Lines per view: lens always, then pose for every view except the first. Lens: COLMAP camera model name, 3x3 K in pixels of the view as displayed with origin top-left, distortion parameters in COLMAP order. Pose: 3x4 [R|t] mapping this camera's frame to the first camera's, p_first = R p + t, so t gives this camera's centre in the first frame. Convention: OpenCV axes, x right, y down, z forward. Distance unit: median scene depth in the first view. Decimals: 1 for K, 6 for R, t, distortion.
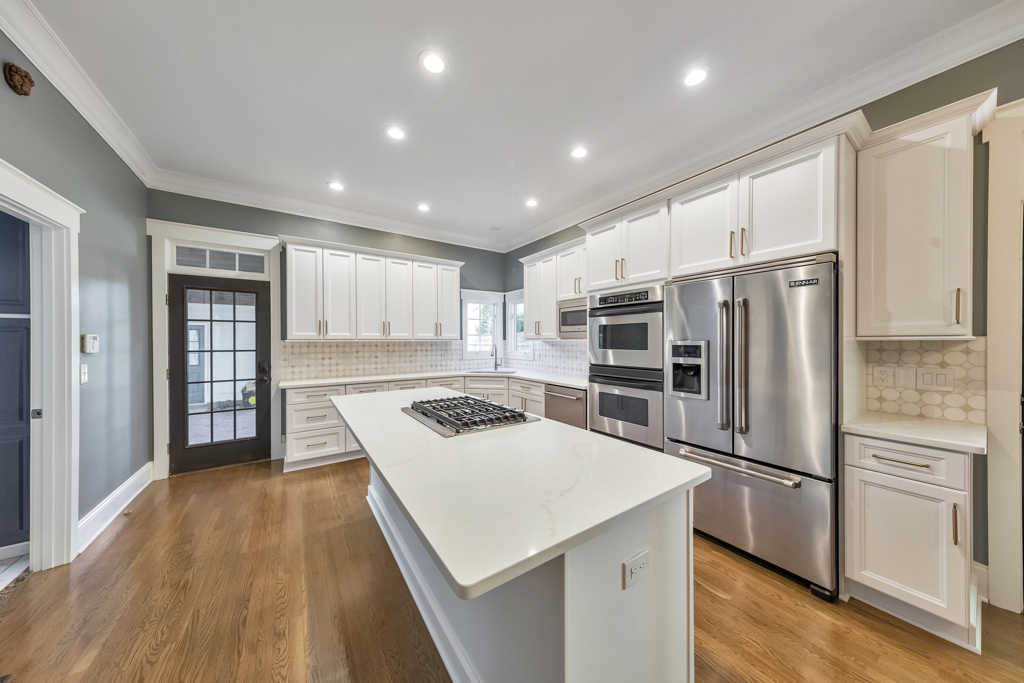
lens RADIAL K [[324.6, 0, 513.9], [0, 324.6, 342.4], [0, 0, 1]] dist [0.007474, -0.000869]
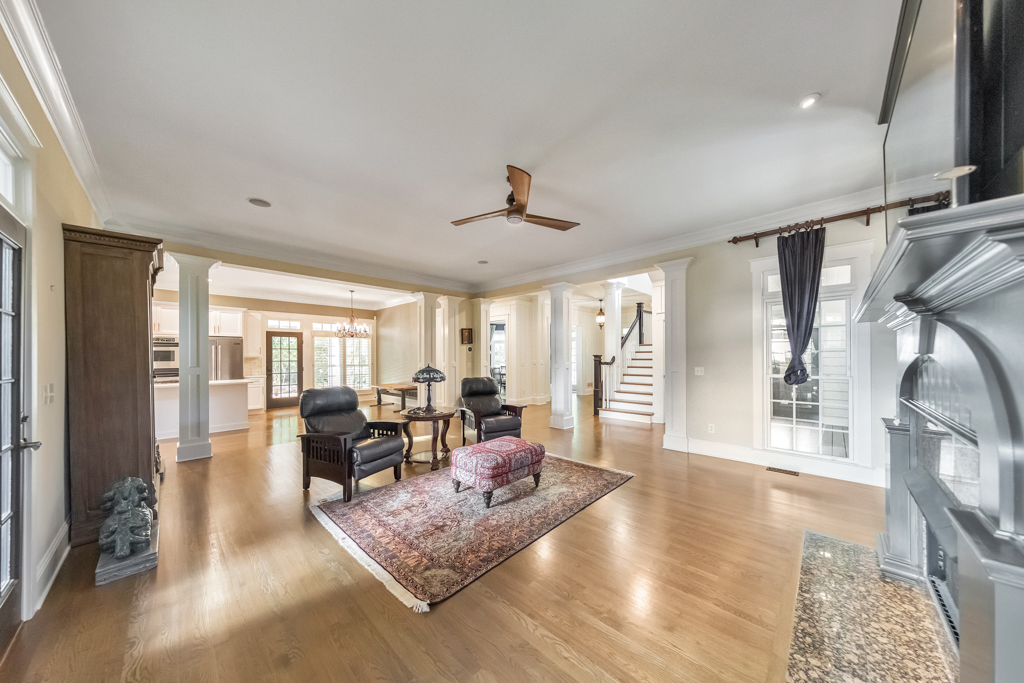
lens RADIAL K [[324.6, 0, 514.0], [0, 324.6, 359.7], [0, 0, 1]] dist [0.007474, -0.000869]
pose [[-0.207074, -0.007225, 0.978299, -2.137927], [0.009048, 0.999916, 0.009300, 0.008301], [-0.978283, 0.010777, -0.206992, -0.874245]]
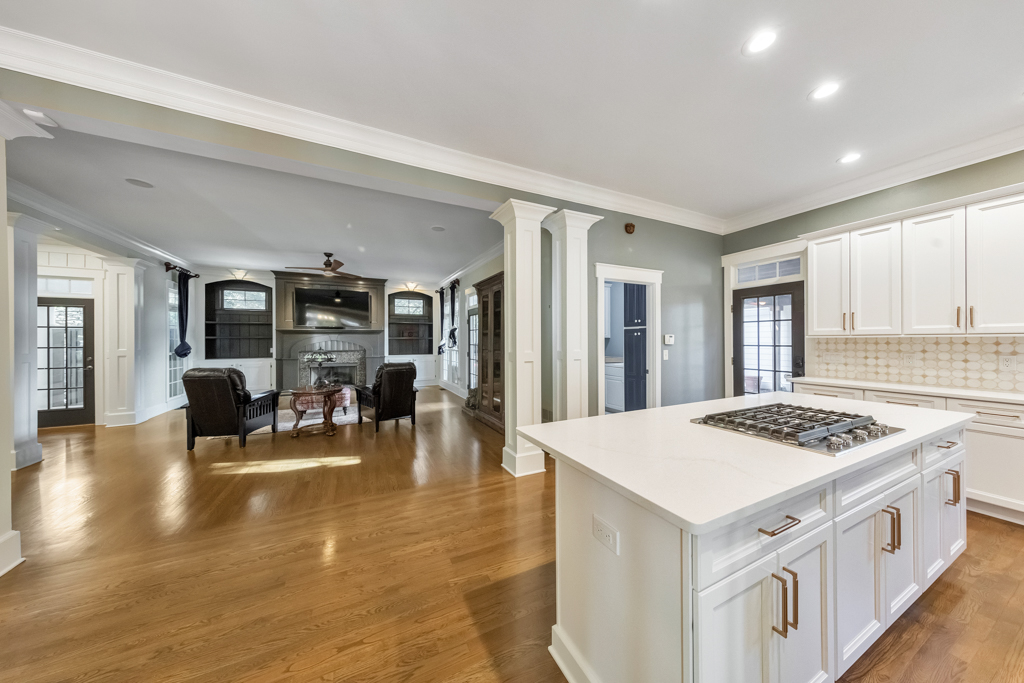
lens RADIAL K [[324.6, 0, 515.7], [0, 324.6, 339.8], [0, 0, 1]] dist [0.007474, -0.000869]
pose [[-0.135754, 0.003168, -0.990737, 0.468939], [0.001254, 0.999995, 0.003026, -0.000522], [0.990742, -0.000832, -0.135758, 0.254127]]
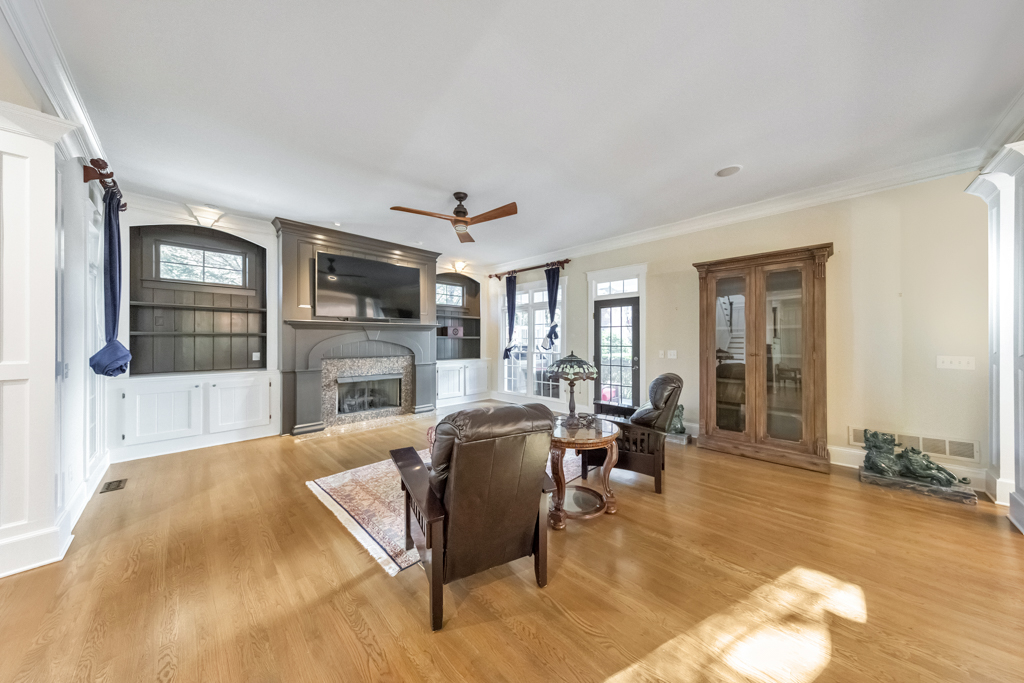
lens RADIAL K [[324.6, 0, 516.0], [0, 324.6, 339.6], [0, 0, 1]] dist [0.007474, -0.000869]
pose [[0.197647, 0.000086, -0.980273, -0.108332], [-0.003108, 0.999995, -0.000539, 0.007792], [0.980268, 0.003153, 0.197646, -1.104809]]
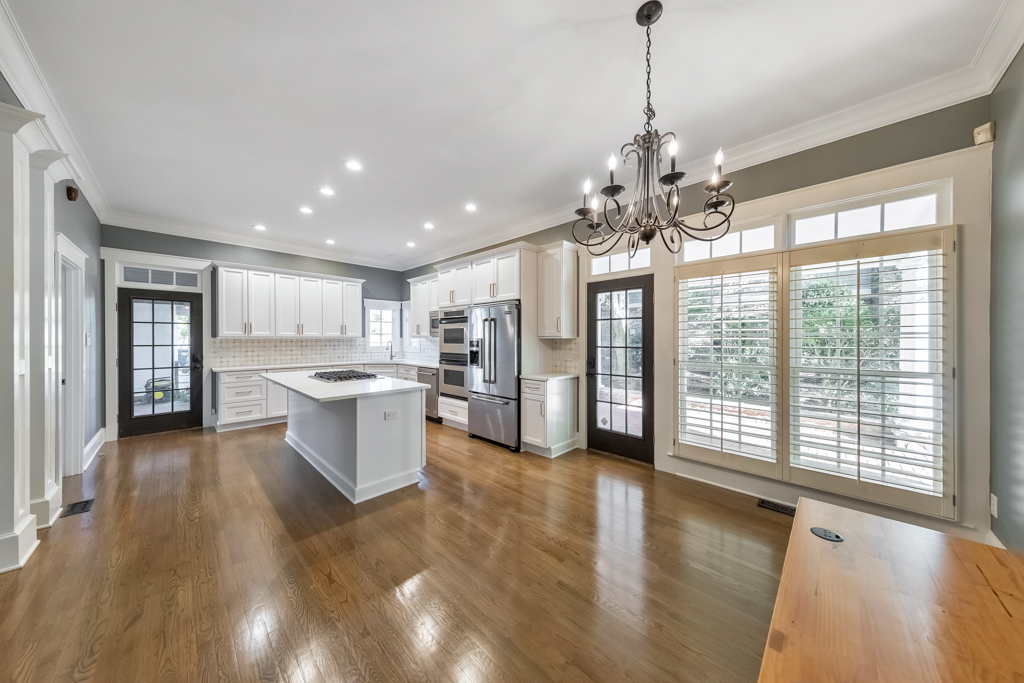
lens RADIAL K [[324.6, 0, 515.3], [0, 324.6, 339.8], [0, 0, 1]] dist [0.007474, -0.000869]
pose [[0.979218, 0.001009, 0.202810, 0.262019], [-0.000801, 0.999999, -0.001111, 0.003414], [-0.202811, 0.000926, 0.979217, -0.636278]]
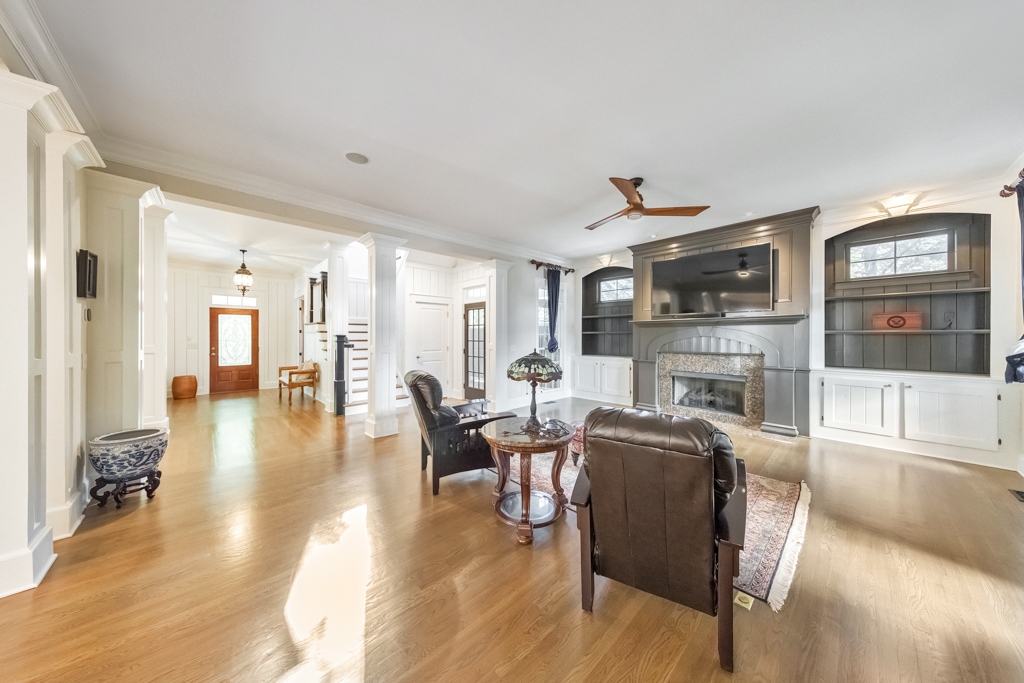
lens RADIAL K [[324.6, 0, 513.6], [0, 324.6, 339.1], [0, 0, 1]] dist [0.007474, -0.000869]
pose [[-0.987476, 0.003600, -0.157730, -0.688561], [0.001755, 0.999928, 0.011832, 0.004216], [0.157762, 0.011407, -0.987411, -0.095584]]
